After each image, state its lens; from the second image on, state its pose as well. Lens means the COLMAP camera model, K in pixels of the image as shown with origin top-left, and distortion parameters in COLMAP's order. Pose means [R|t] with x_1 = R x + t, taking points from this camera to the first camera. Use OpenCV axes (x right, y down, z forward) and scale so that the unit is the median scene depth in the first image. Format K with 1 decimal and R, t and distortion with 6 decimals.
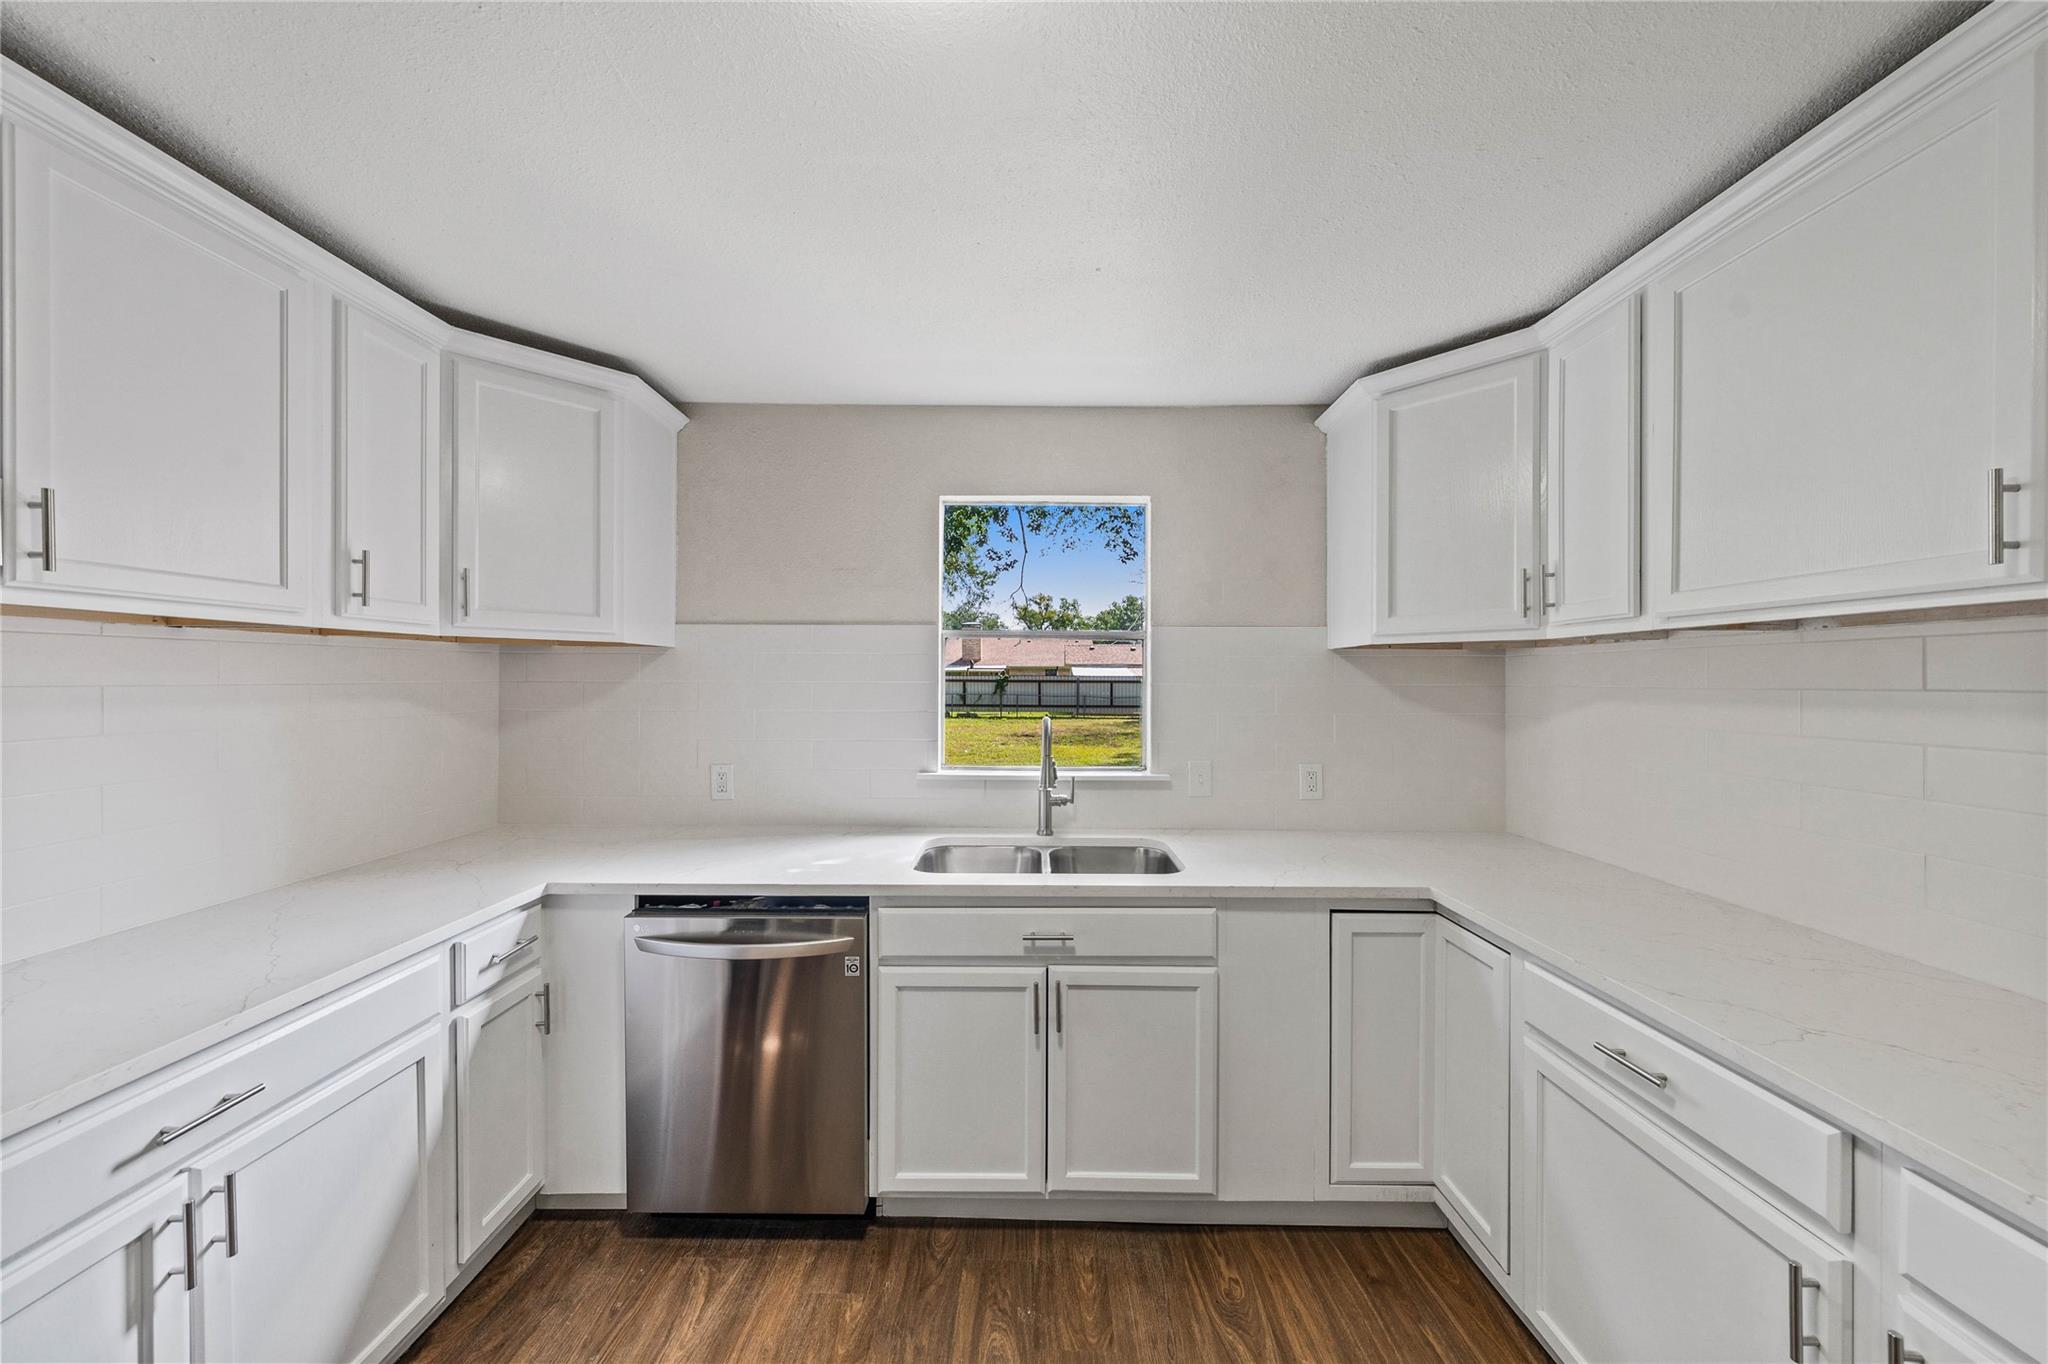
lens RADIAL K [[688.5, 0, 1027.2], [0, 688.5, 674.2], [0, 0, 1]] dist [-0.001312, 0.000004]
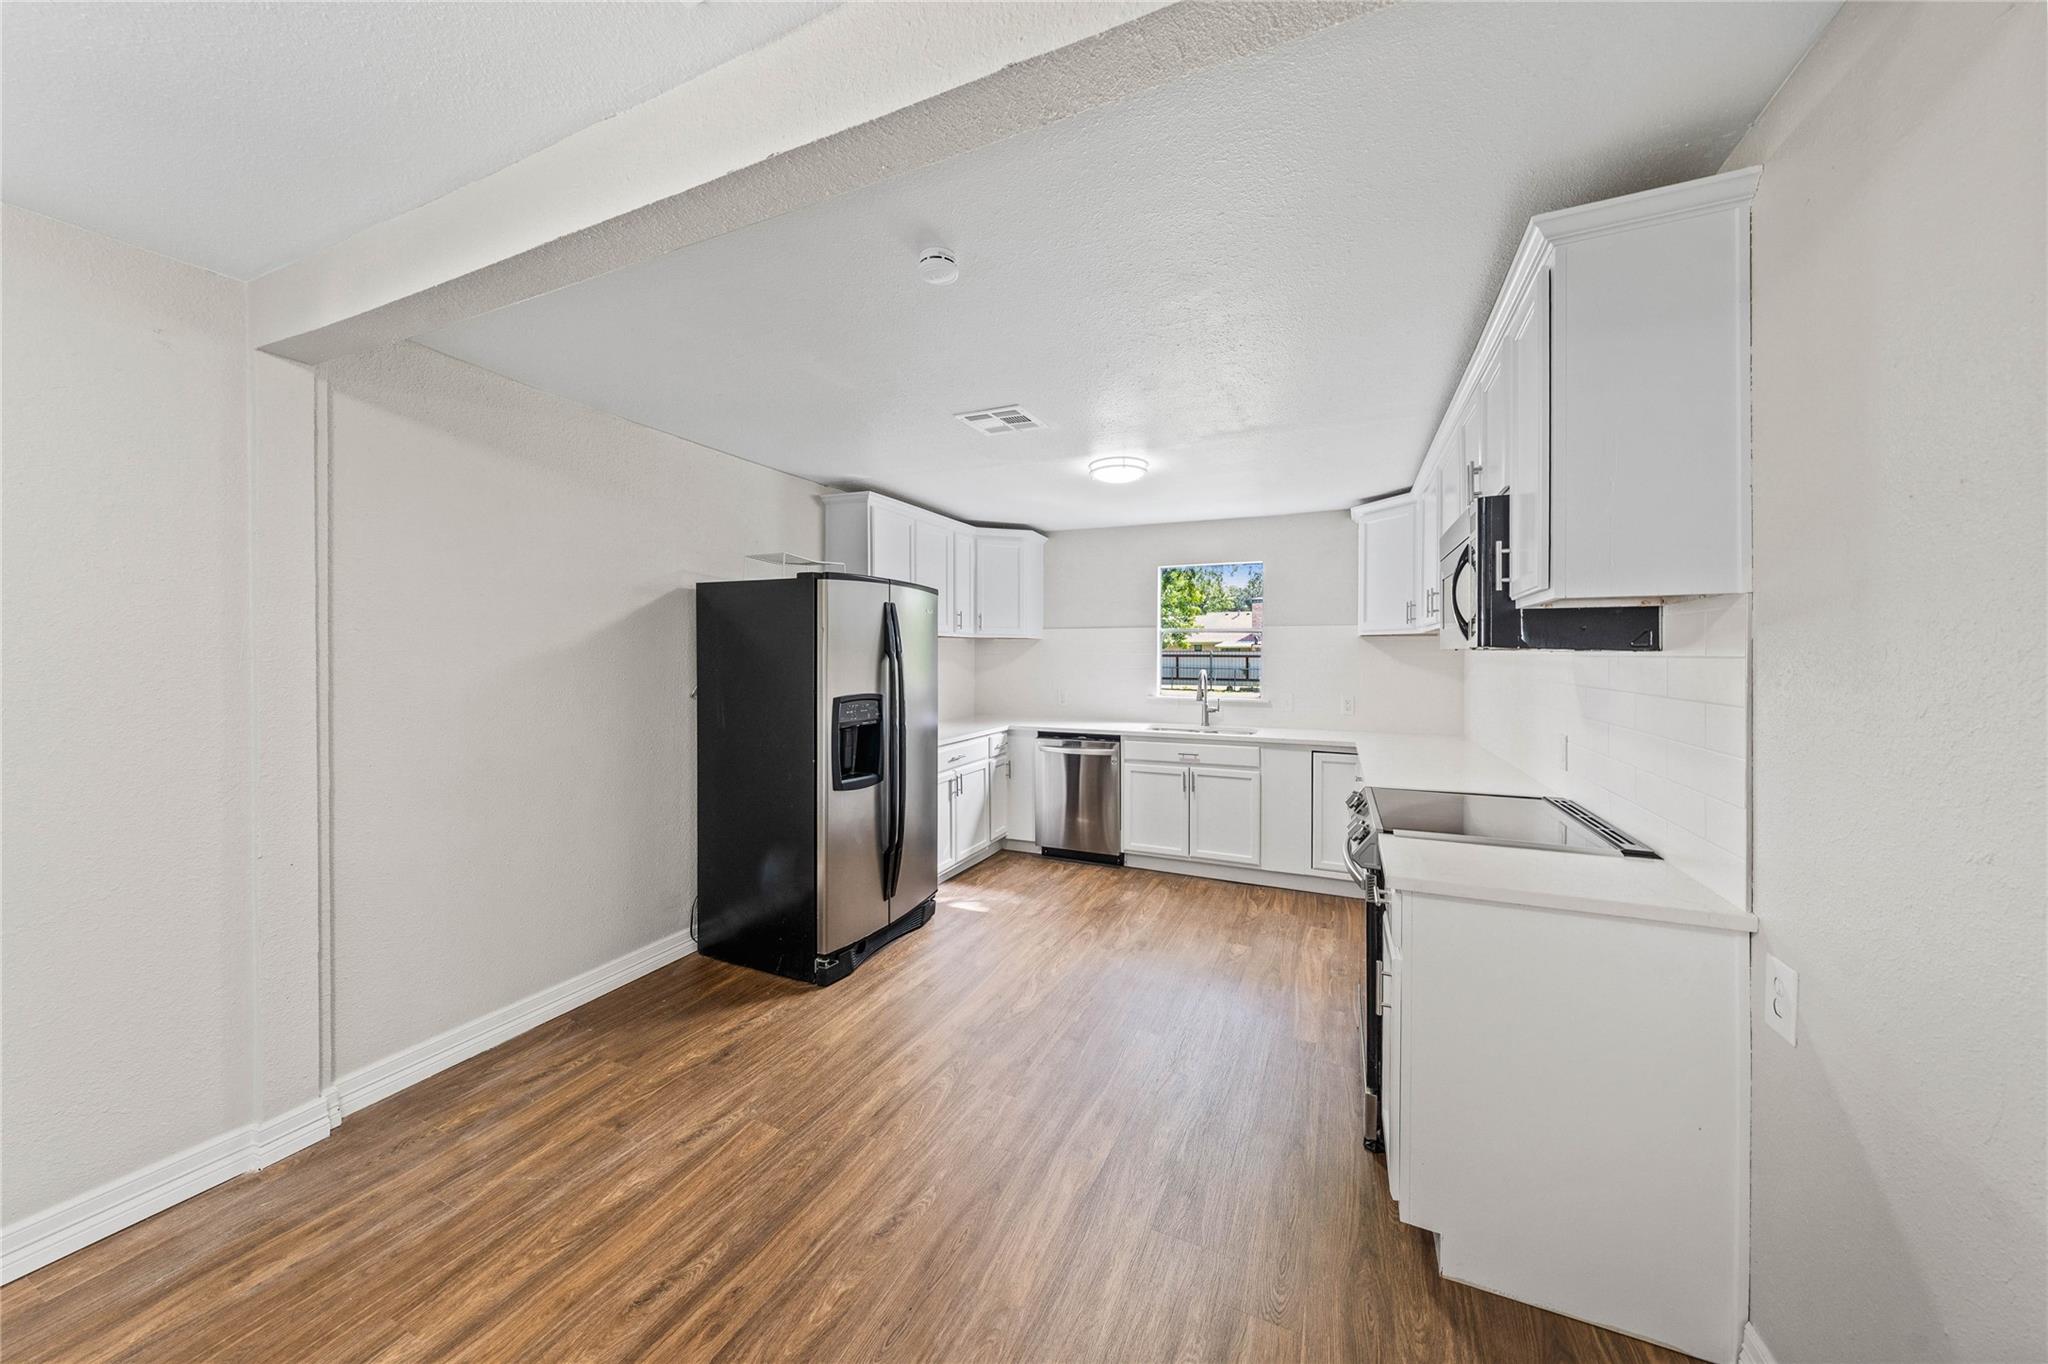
lens RADIAL K [[688.5, 0, 1027.2], [0, 688.5, 674.2], [0, 0, 1]] dist [-0.001312, 0.000004]
pose [[0.914621, 0.009467, -0.404202, 0.502303], [0.004800, 0.999401, 0.034270, -0.001506], [0.404284, -0.033284, 0.914028, -1.525857]]
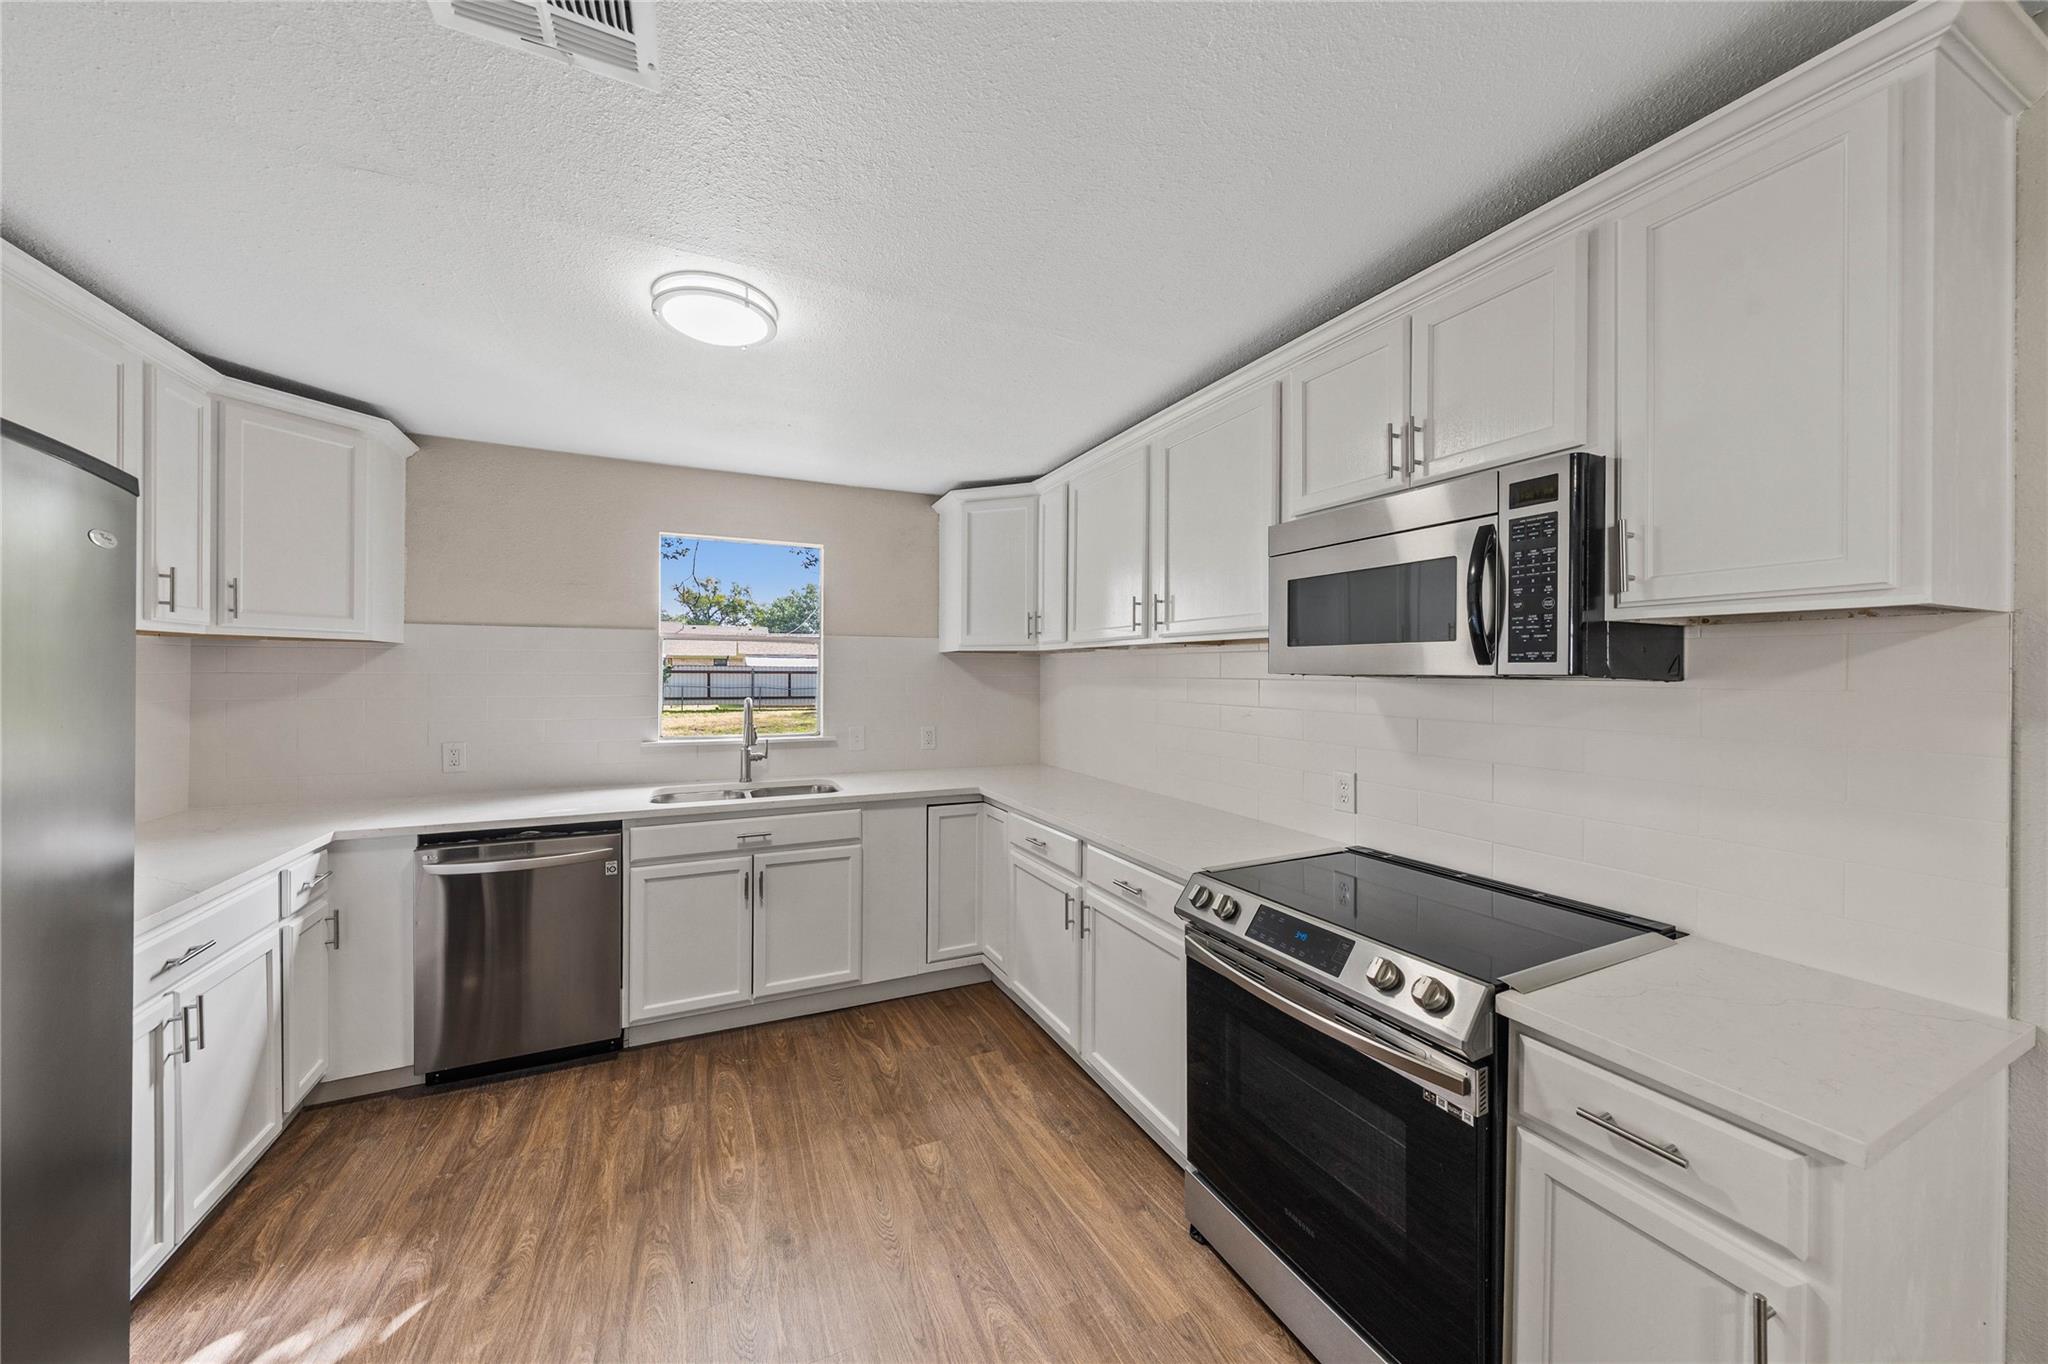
lens RADIAL K [[703.9, 0, 1019.3], [0, 703.9, 673.1], [0, 0, 1]] dist [-0.002141, -0.000191]
pose [[0.905110, 0.000641, 0.425176, -0.104336], [-0.005730, 0.999926, 0.010691, -0.009918], [-0.425138, -0.012113, 0.905047, -0.704310]]
